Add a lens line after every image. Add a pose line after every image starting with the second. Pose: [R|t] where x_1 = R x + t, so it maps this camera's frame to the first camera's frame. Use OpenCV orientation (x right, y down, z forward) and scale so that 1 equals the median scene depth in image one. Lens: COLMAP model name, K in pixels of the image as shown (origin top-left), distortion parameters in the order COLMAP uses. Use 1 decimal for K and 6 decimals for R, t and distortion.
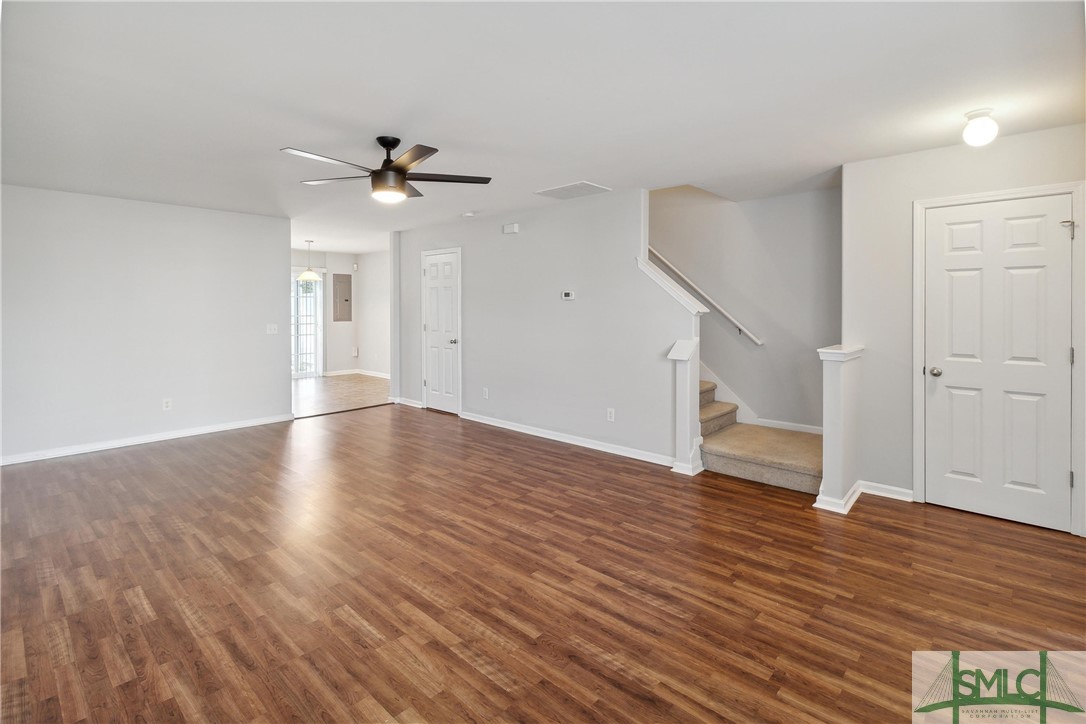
lens RADIAL K [[531.4, 0, 559.3], [0, 531.4, 303.9], [0, 0, 1]] dist [0.002260, 0.000193]
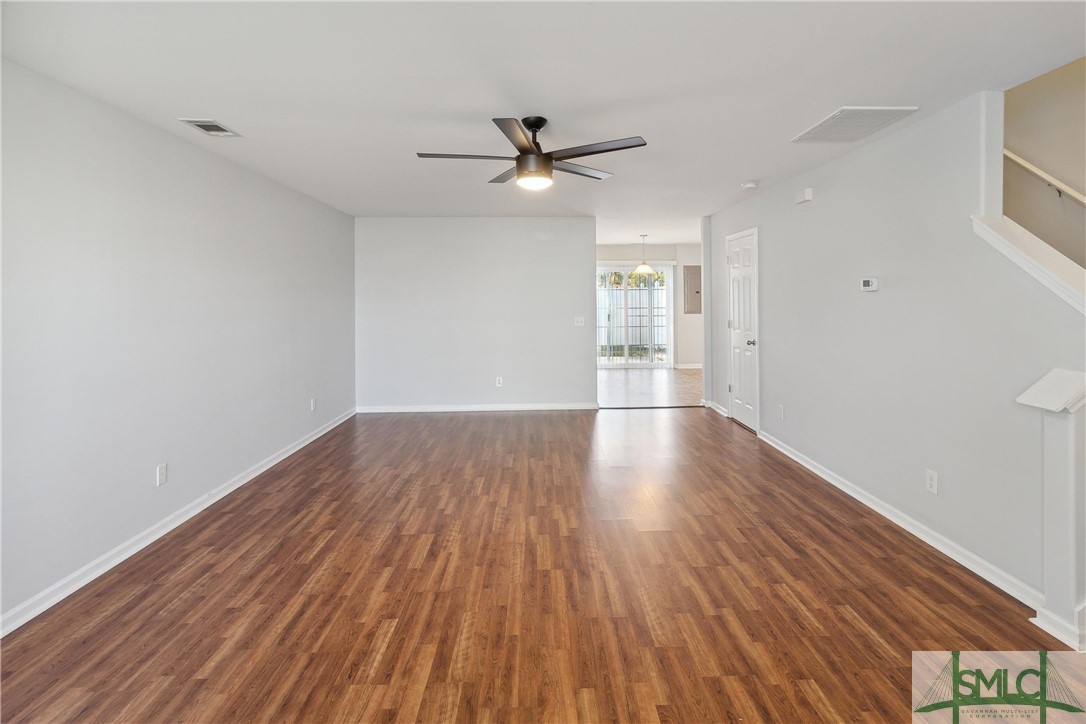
lens RADIAL K [[531.2, 0, 539.8], [0, 531.2, 292.0], [0, 0, 1]] dist [0.001969, -0.000163]
pose [[0.681819, -0.012167, -0.731420, 0.344120], [0.010249, 0.999922, -0.007079, -0.009401], [0.731449, -0.002670, 0.681891, 0.385264]]
